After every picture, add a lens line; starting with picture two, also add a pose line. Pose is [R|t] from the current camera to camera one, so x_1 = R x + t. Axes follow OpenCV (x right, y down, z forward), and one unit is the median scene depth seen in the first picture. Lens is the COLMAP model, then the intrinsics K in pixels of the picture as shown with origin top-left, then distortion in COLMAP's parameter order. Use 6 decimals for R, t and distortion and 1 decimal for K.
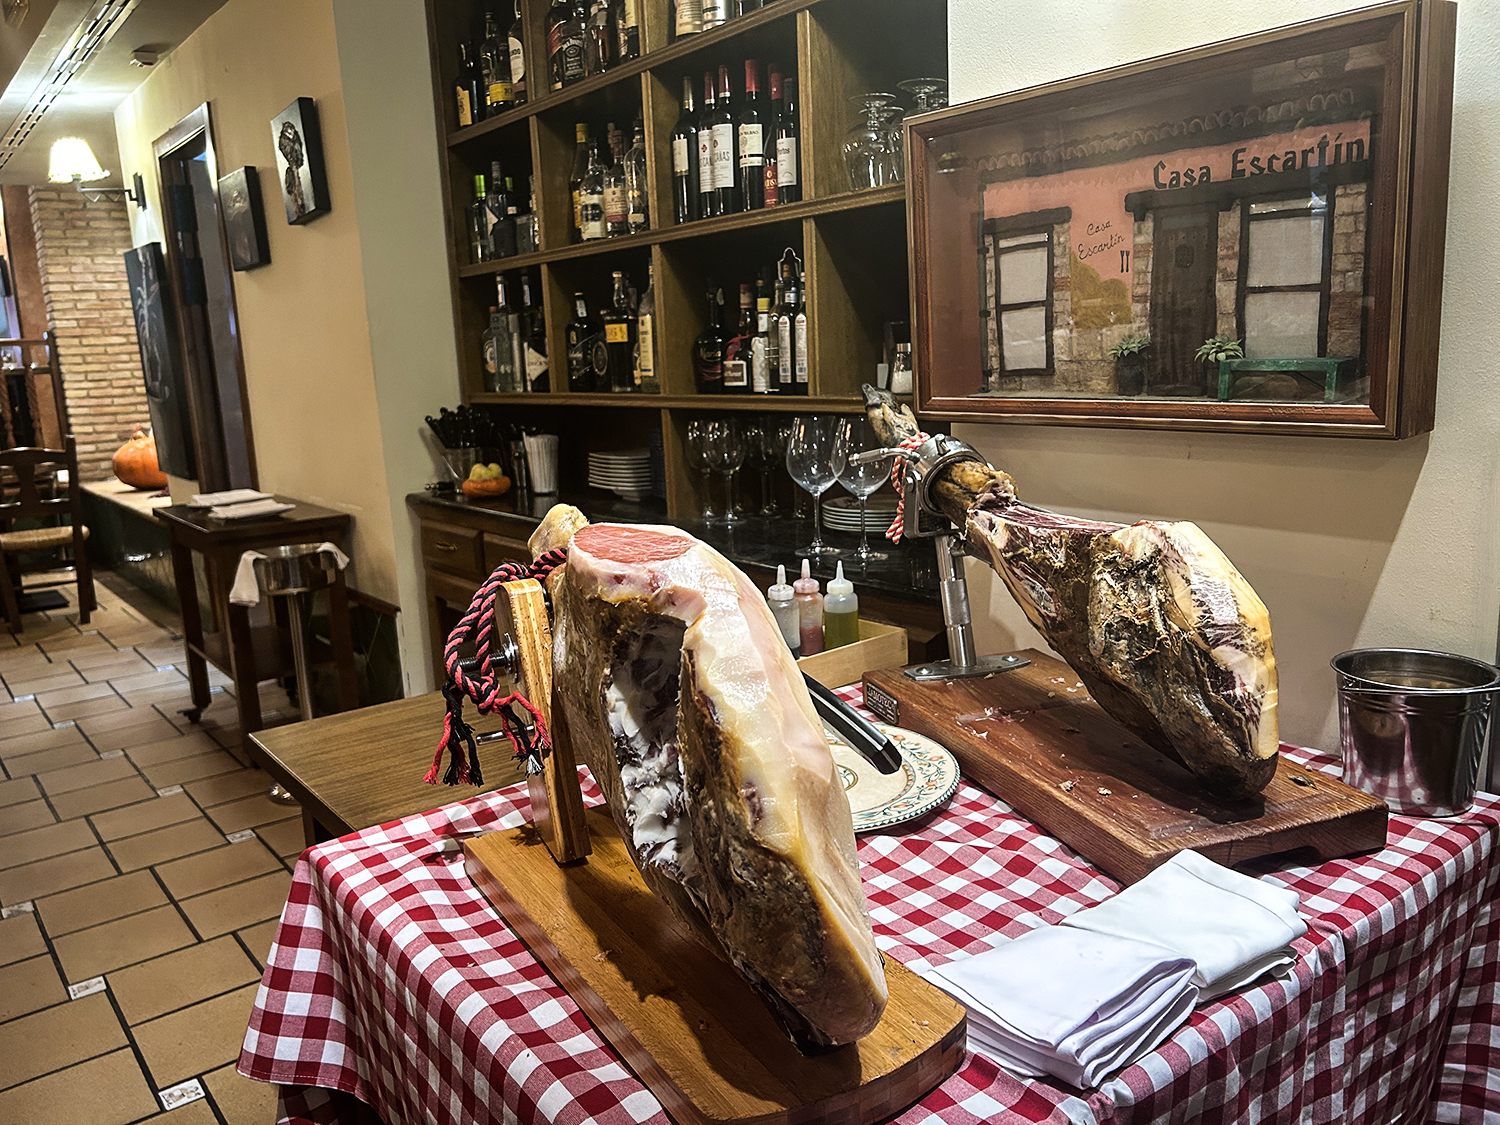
lens RADIAL K [[1141.3, 0, 763.8], [0, 1141.3, 562.8], [0, 0, 1]] dist [0.051029, -0.055054]
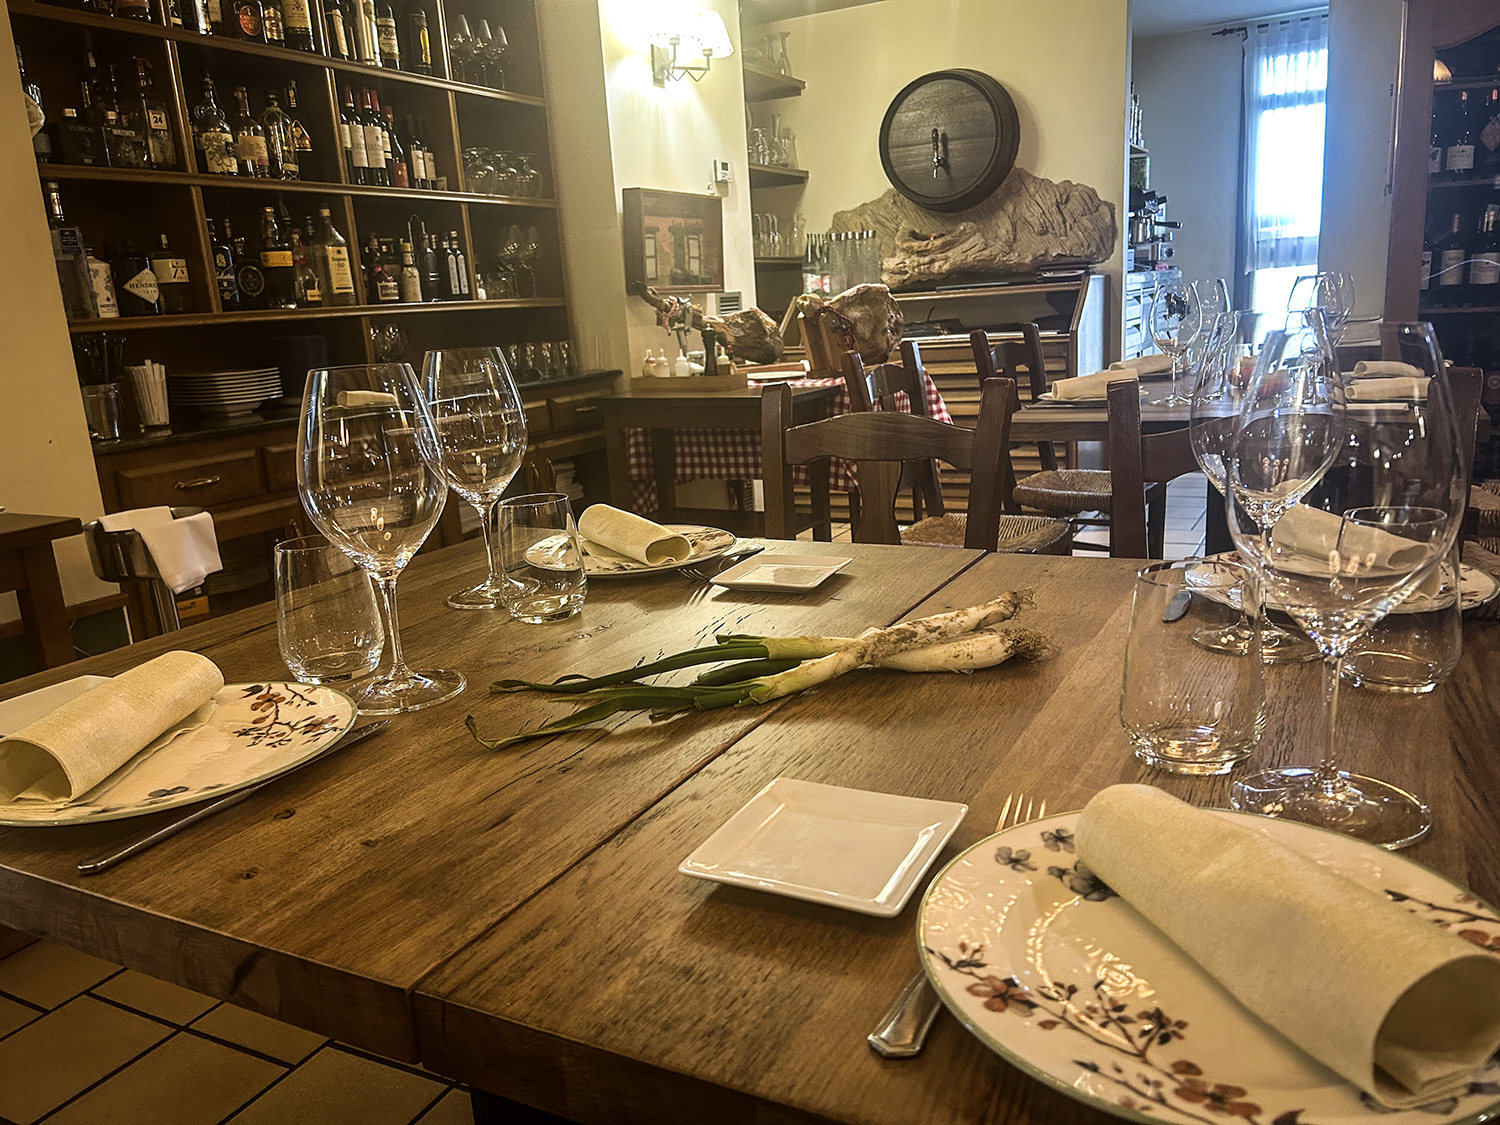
lens RADIAL K [[1141.3, 0, 763.8], [0, 1141.3, 562.8], [0, 0, 1]] dist [0.051029, -0.055054]
pose [[-0.397648, -0.145444, 0.905937, -1.700949], [0.244430, 0.934885, 0.257381, -0.105256], [-0.884381, 0.323785, -0.336204, 1.234272]]
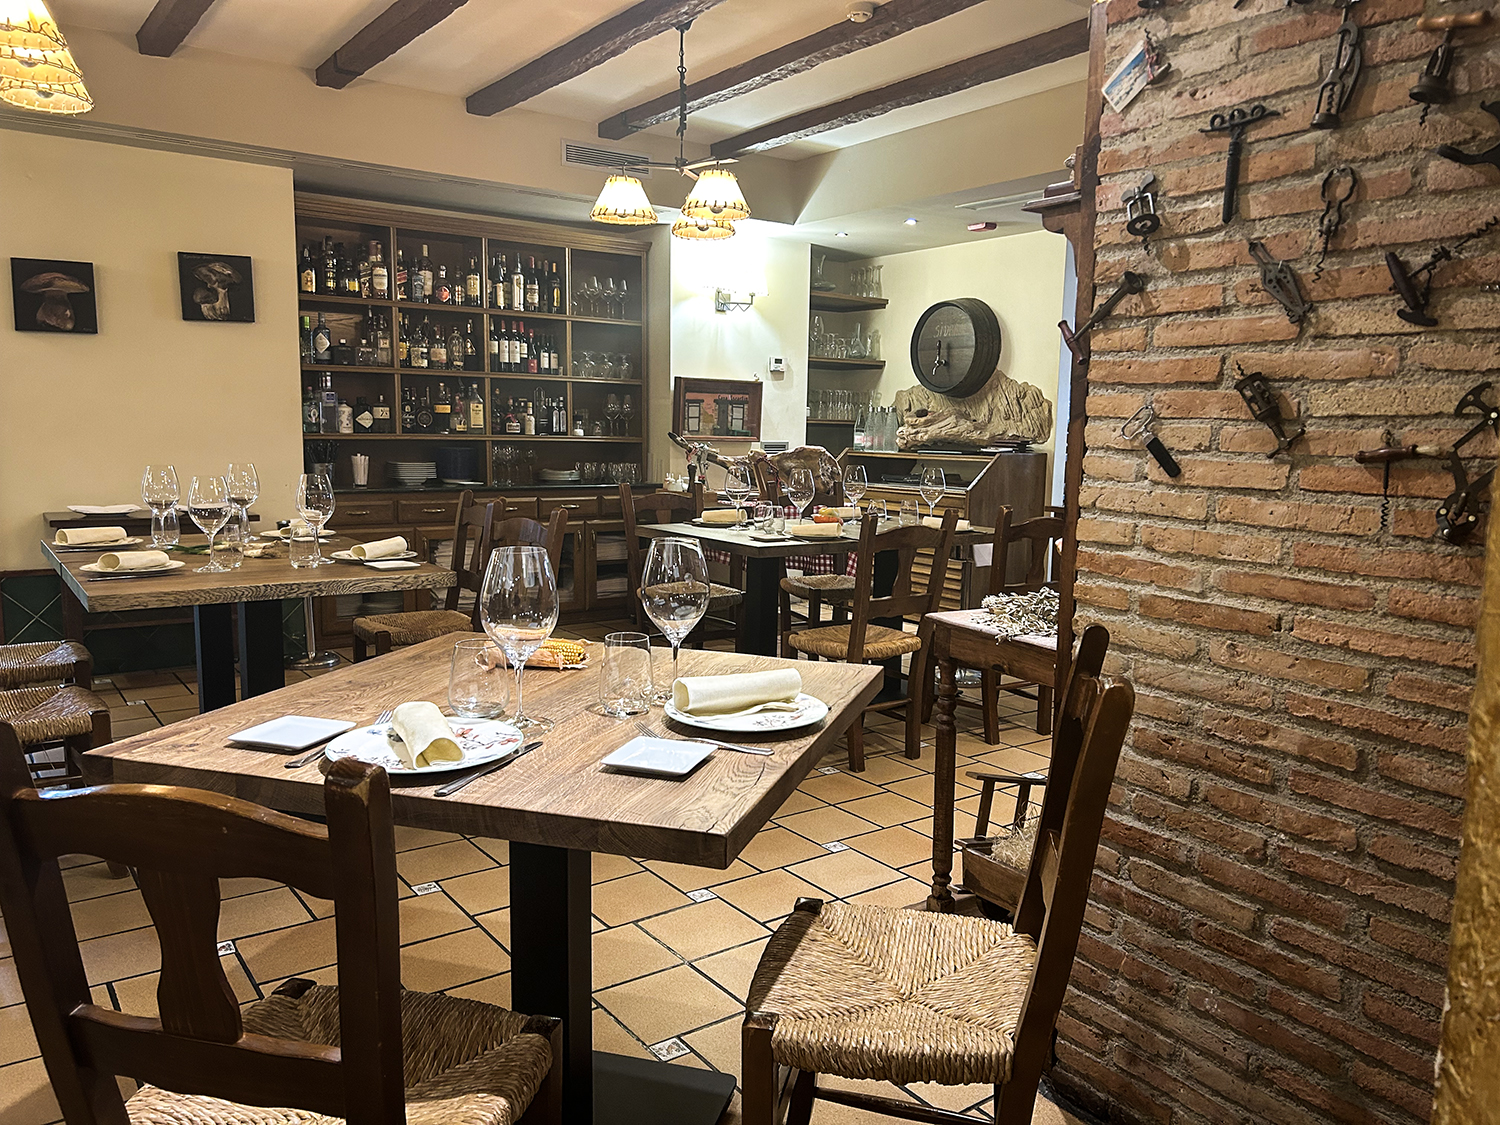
lens RADIAL K [[1141.3, 0, 763.8], [0, 1141.3, 562.8], [0, 0, 1]] dist [0.051029, -0.055054]
pose [[0.018351, -0.075859, 0.996950, -2.866322], [0.165803, 0.983543, 0.071787, 0.055260], [-0.985988, 0.163980, 0.030627, 0.393290]]
